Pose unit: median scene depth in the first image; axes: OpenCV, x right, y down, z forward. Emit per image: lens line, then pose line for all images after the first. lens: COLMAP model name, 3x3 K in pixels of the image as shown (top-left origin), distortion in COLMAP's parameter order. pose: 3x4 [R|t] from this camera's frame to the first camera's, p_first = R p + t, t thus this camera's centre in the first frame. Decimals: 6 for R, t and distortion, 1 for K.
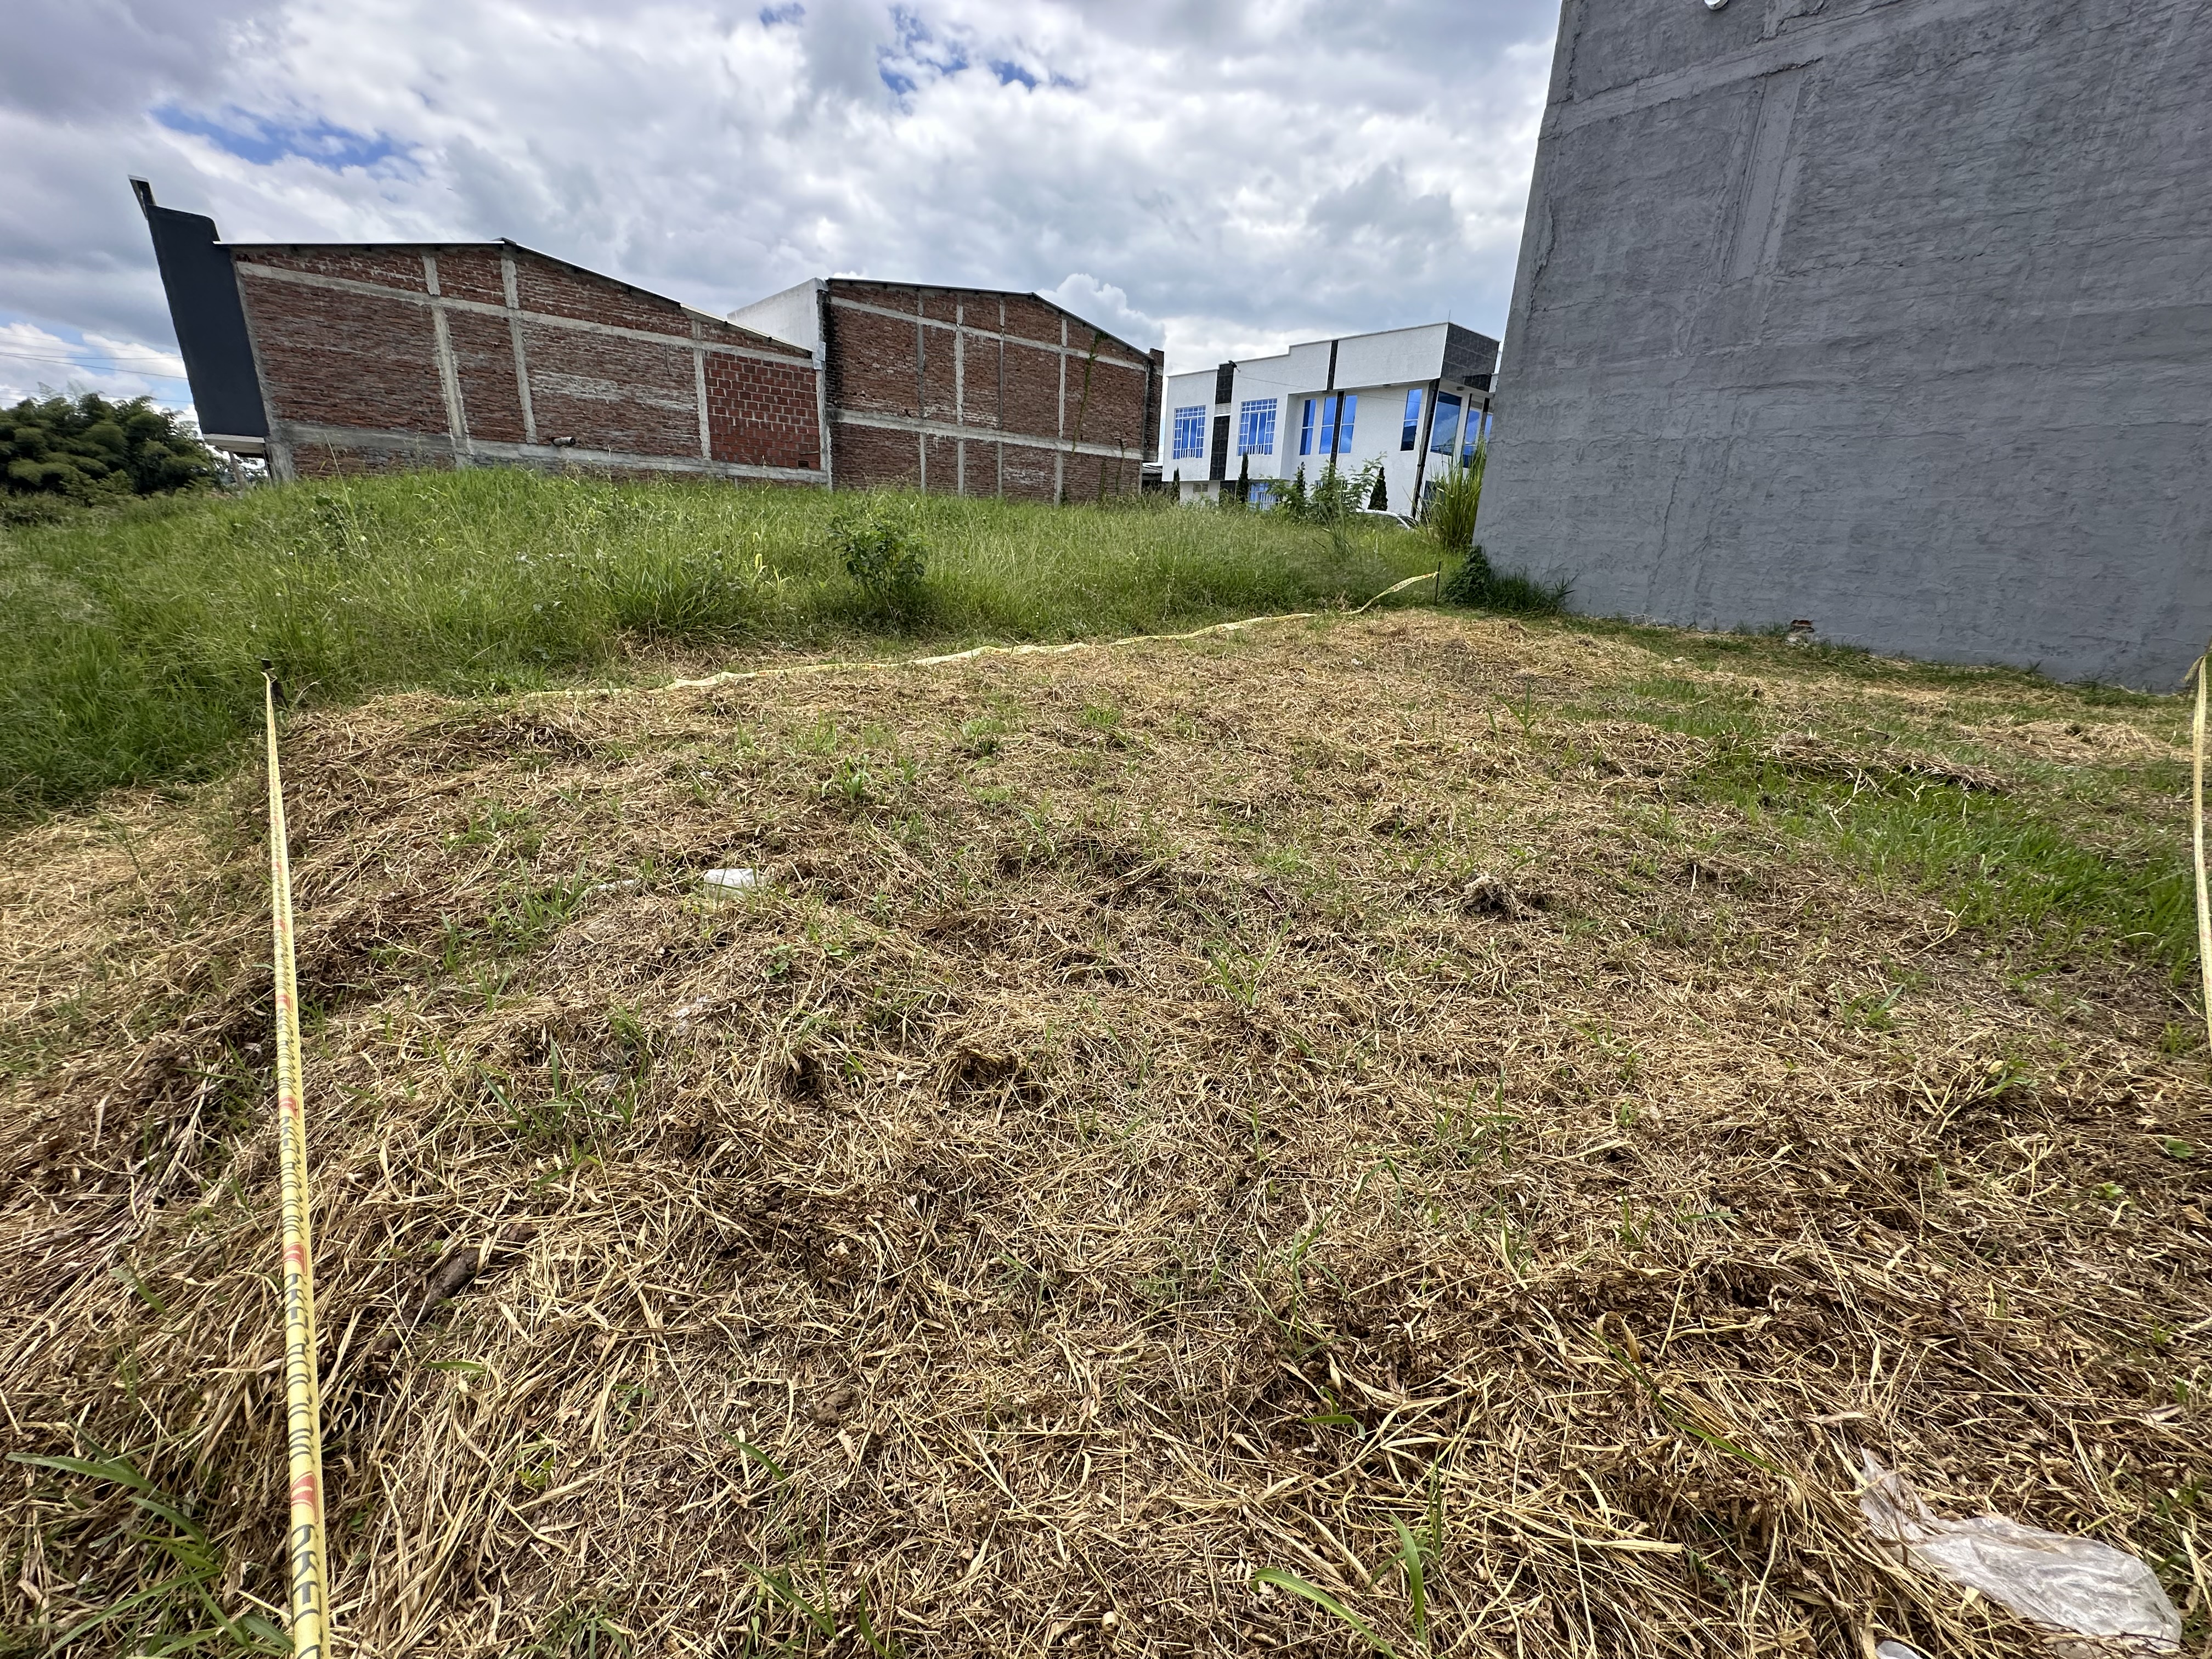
lens RADIAL K [[884.2, 0, 1106.3], [0, 884.2, 825.0], [0, 0, 1]] dist [-0.003463, 0.000813]
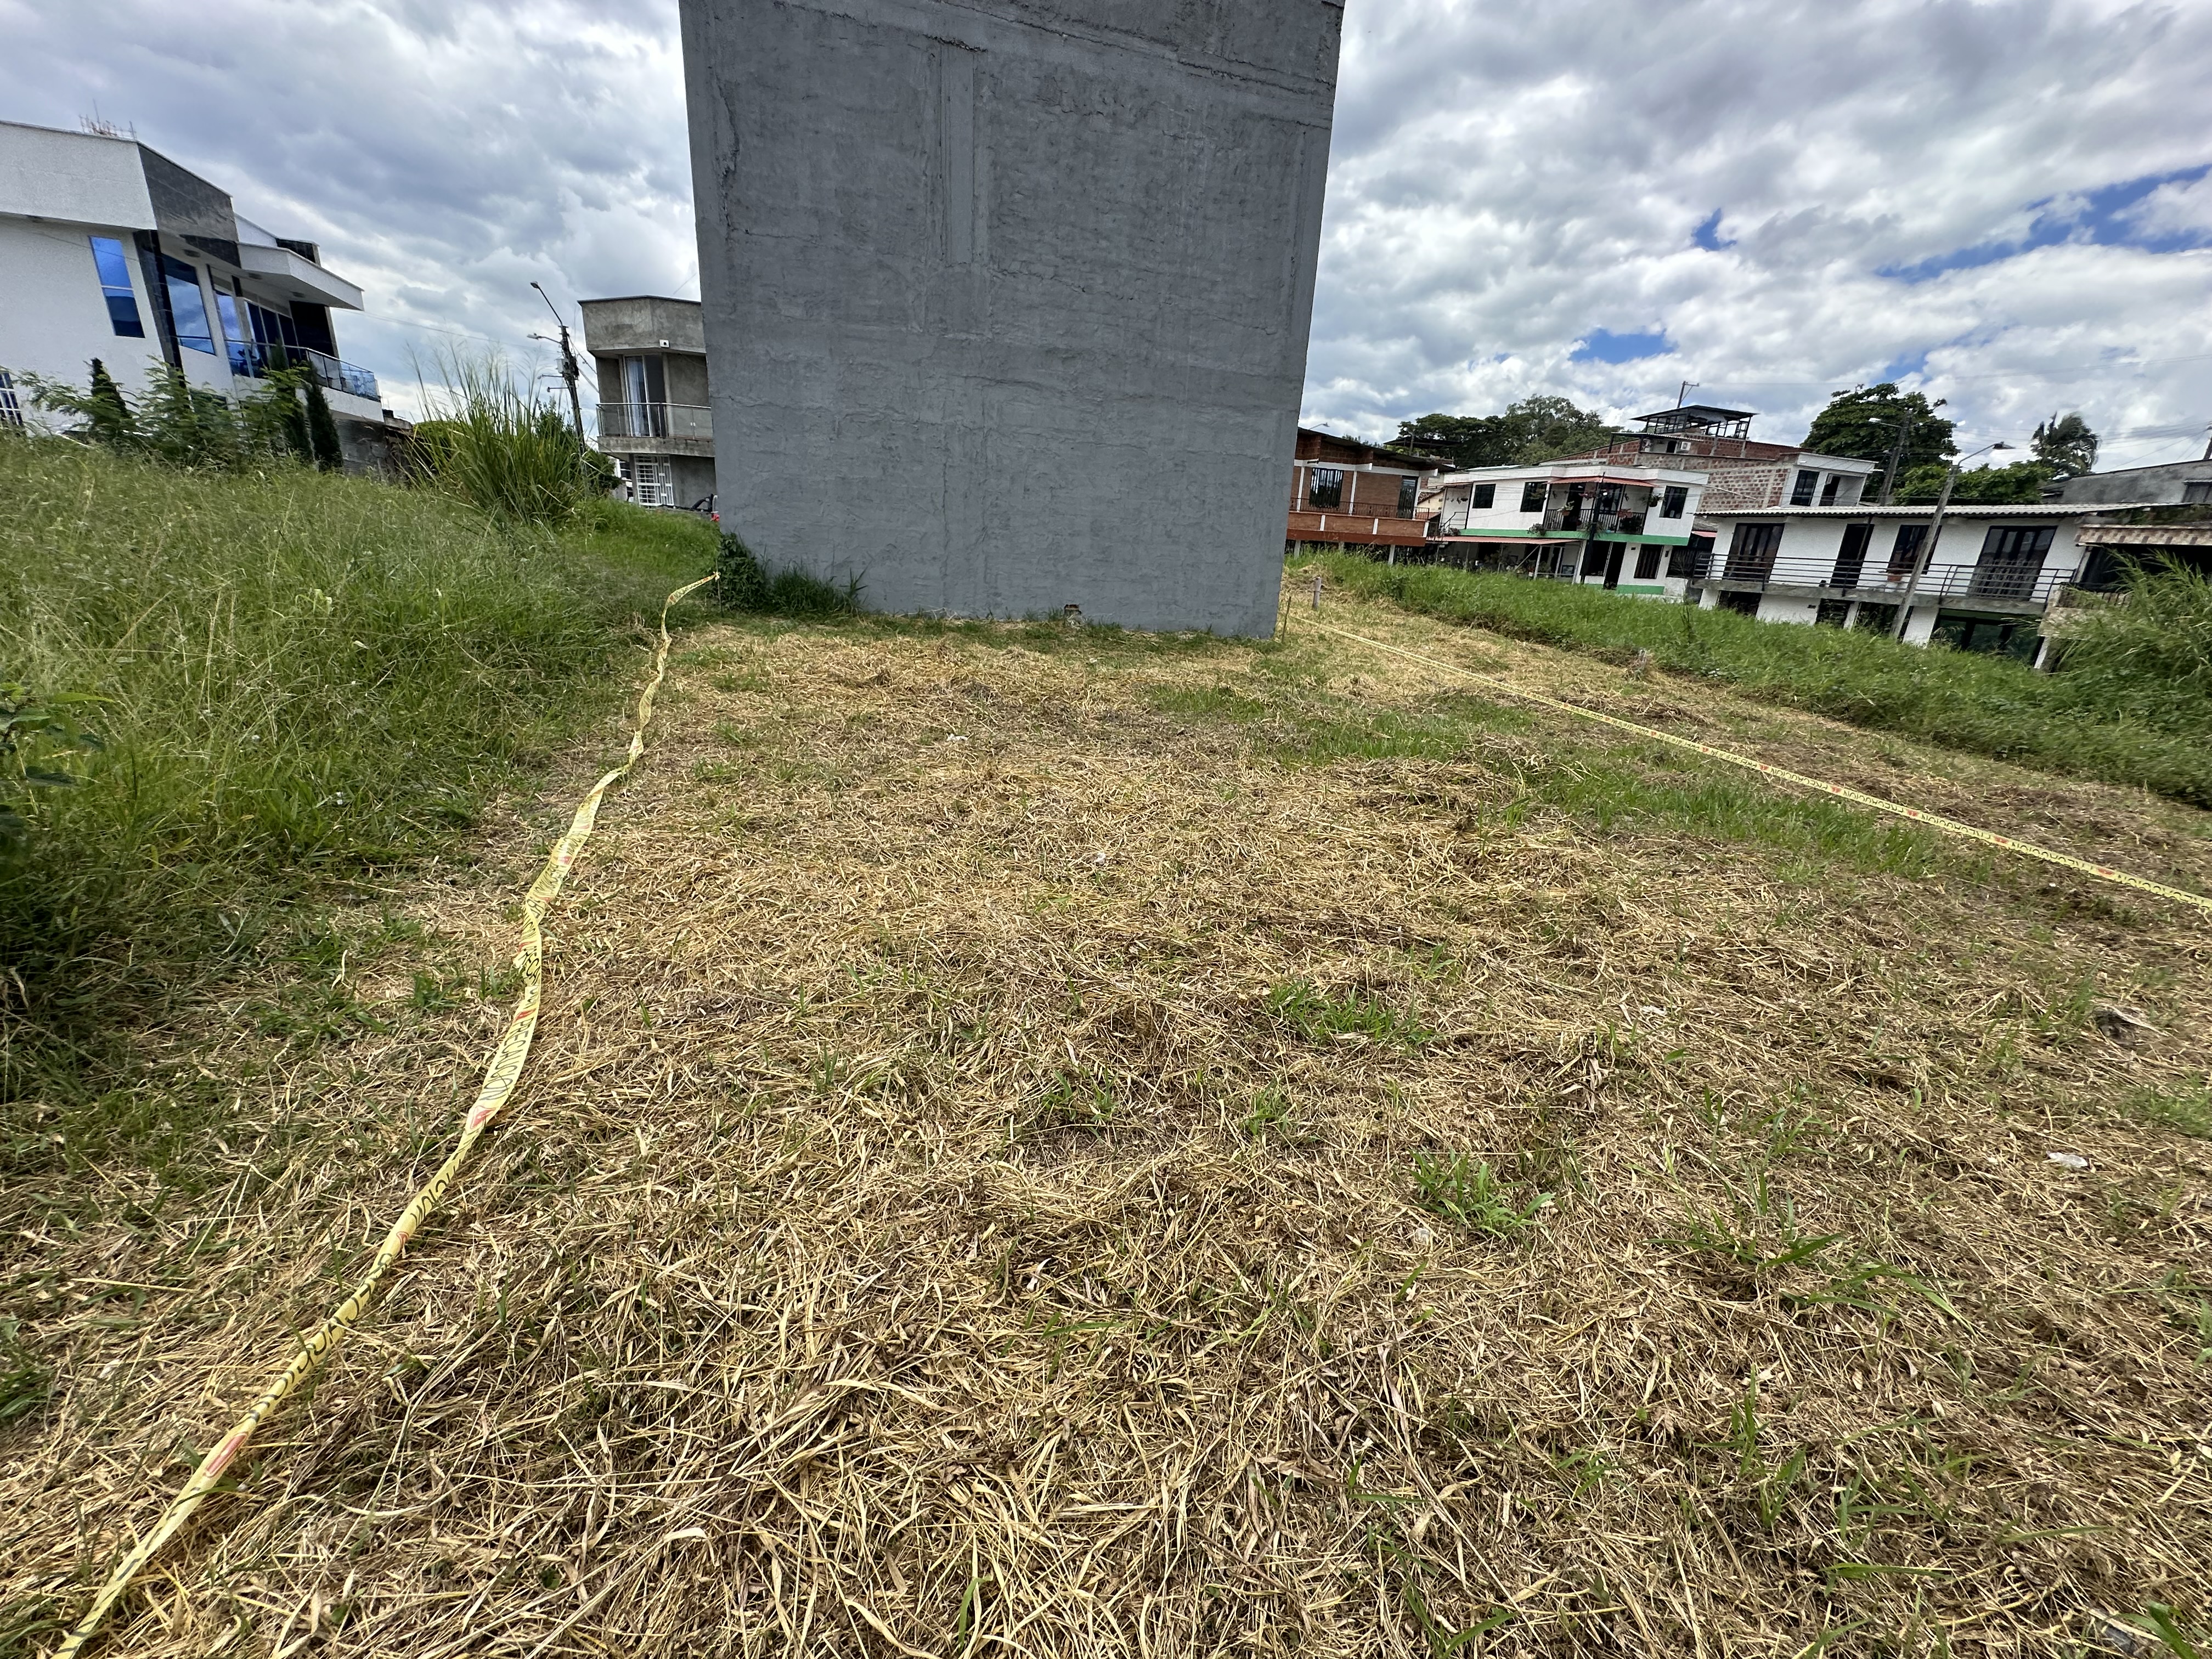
lens RADIAL K [[884.6, 0, 1106.0], [0, 884.6, 825.4], [0, 0, 1]] dist [-0.003296, 0.000599]
pose [[0.376824, -0.313216, 0.871722, -0.309943], [0.252342, 0.940213, 0.228744, -0.251435], [-0.891250, 0.133776, 0.433333, 0.599996]]
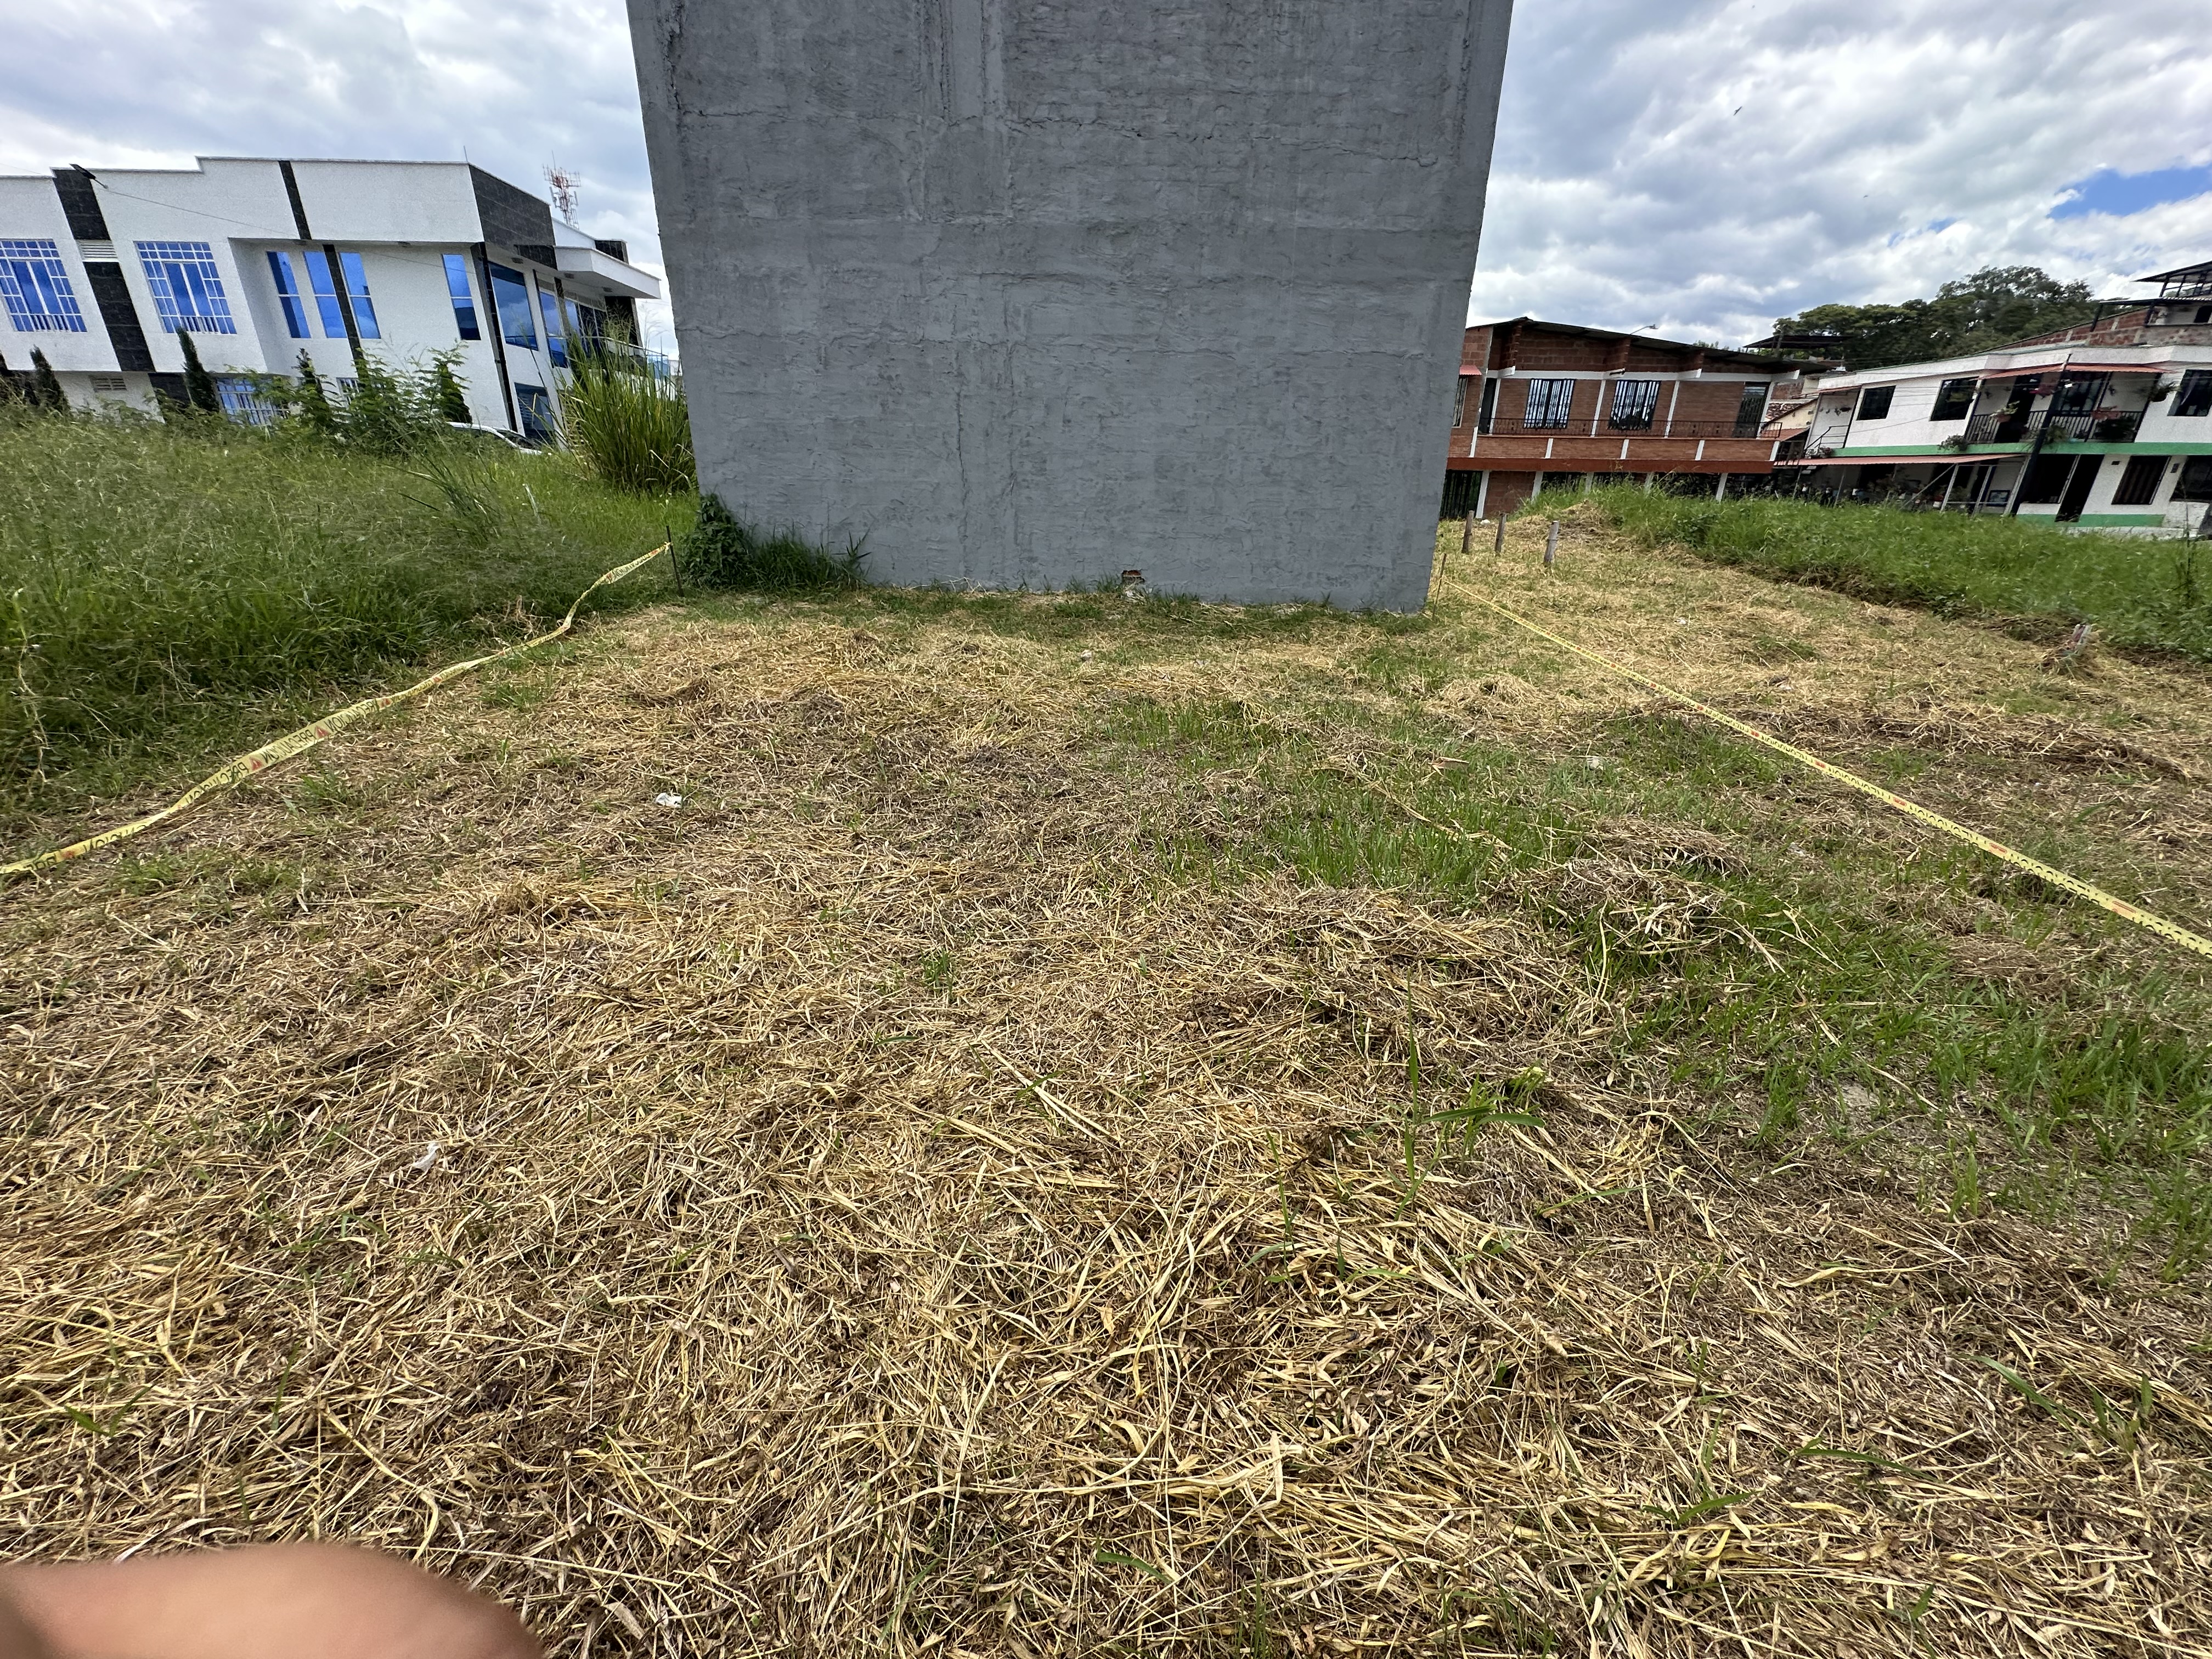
lens RADIAL K [[884.2, 0, 1106.3], [0, 884.2, 825.0], [0, 0, 1]] dist [-0.003463, 0.000813]
pose [[0.634096, -0.322082, 0.702983, 0.097087], [0.256652, 0.945249, 0.201578, -0.207772], [-0.729419, 0.052602, 0.682042, 0.515893]]
